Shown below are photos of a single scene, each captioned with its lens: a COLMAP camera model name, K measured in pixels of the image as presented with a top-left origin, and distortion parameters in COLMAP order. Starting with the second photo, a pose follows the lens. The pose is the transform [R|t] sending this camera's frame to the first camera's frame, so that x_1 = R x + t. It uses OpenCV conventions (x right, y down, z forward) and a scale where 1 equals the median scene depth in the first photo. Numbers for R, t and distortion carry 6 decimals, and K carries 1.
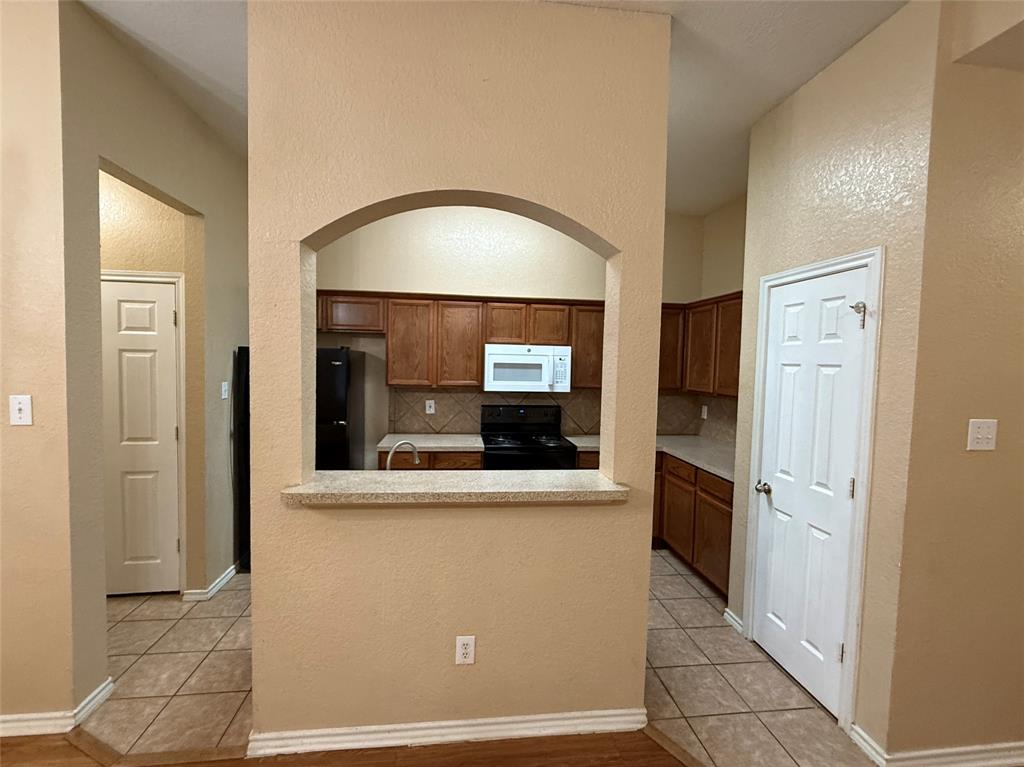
lens RADIAL K [[458.9, 0, 511.3], [0, 458.9, 381.7], [0, 0, 1]] dist [-0.001409, 0.000244]
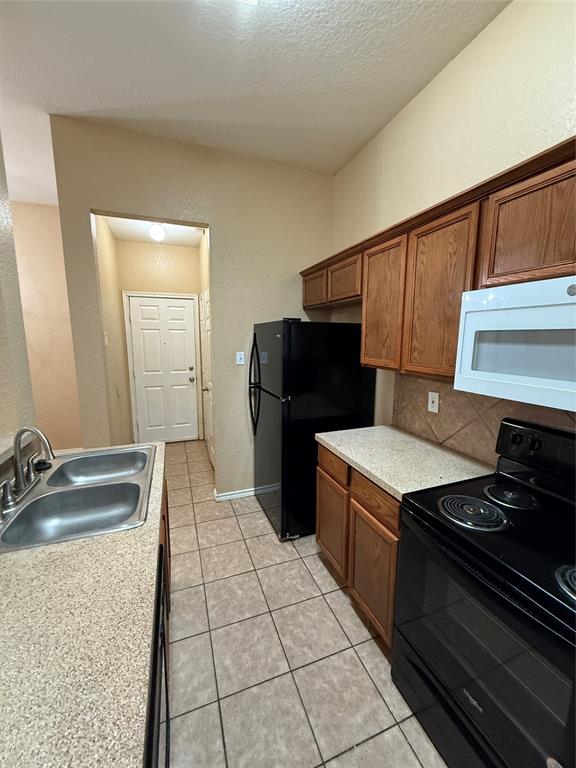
lens RADIAL K [[307.1, 0, 290.1], [0, 307.1, 385.2], [0, 0, 1]] dist [0.001851, 0.000821]
pose [[0.251214, 0.134002, -0.958611, 0.215449], [-0.048698, 0.990866, 0.125749, -0.017539], [0.966706, 0.015092, 0.255445, 0.749110]]
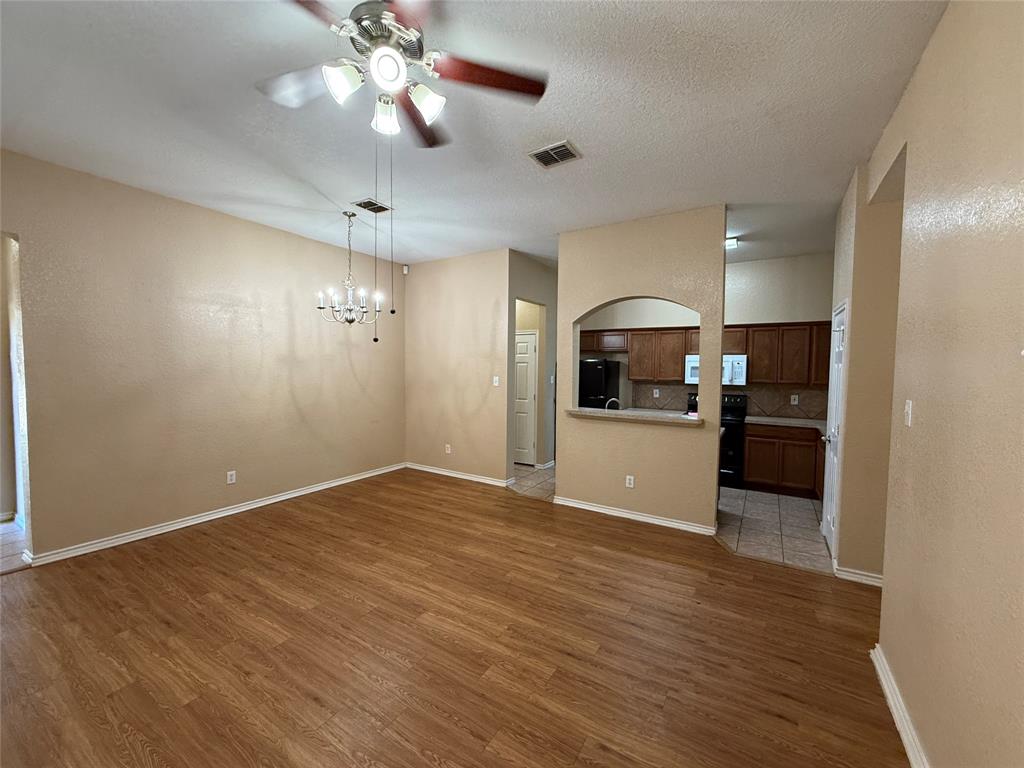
lens RADIAL K [[409.5, 0, 512.2], [0, 409.5, 385.5], [0, 0, 1]] dist [0.001851, 0.000821]
pose [[0.780167, 0.016023, -0.625366, 0.385188], [-0.021934, 0.999758, -0.001748, 0.044473], [0.625186, 0.015081, 0.780330, -0.555511]]
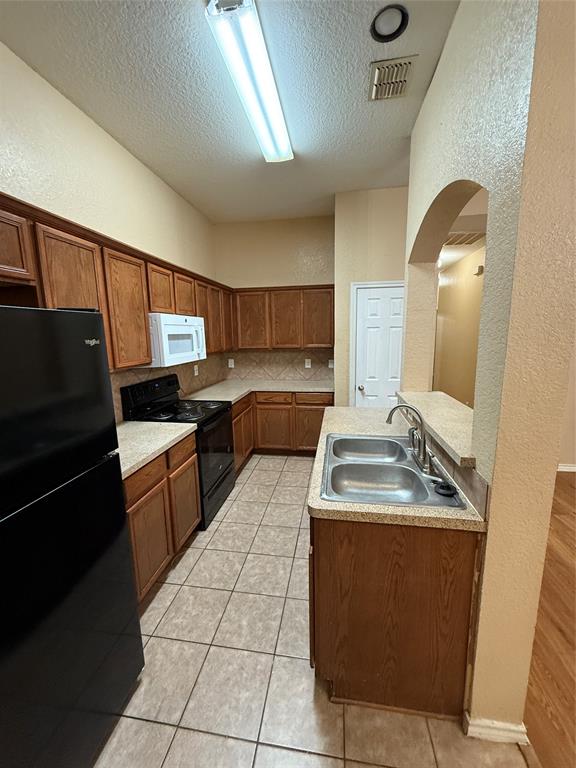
lens RADIAL K [[307.1, 0, 287.0], [0, 307.1, 382.6], [0, 0, 1]] dist [0.001851, 0.000821]
pose [[0.271823, -0.183146, 0.944759, -0.560939], [0.069502, 0.982896, 0.170542, -0.034934], [-0.959834, 0.019306, 0.279902, 0.613422]]
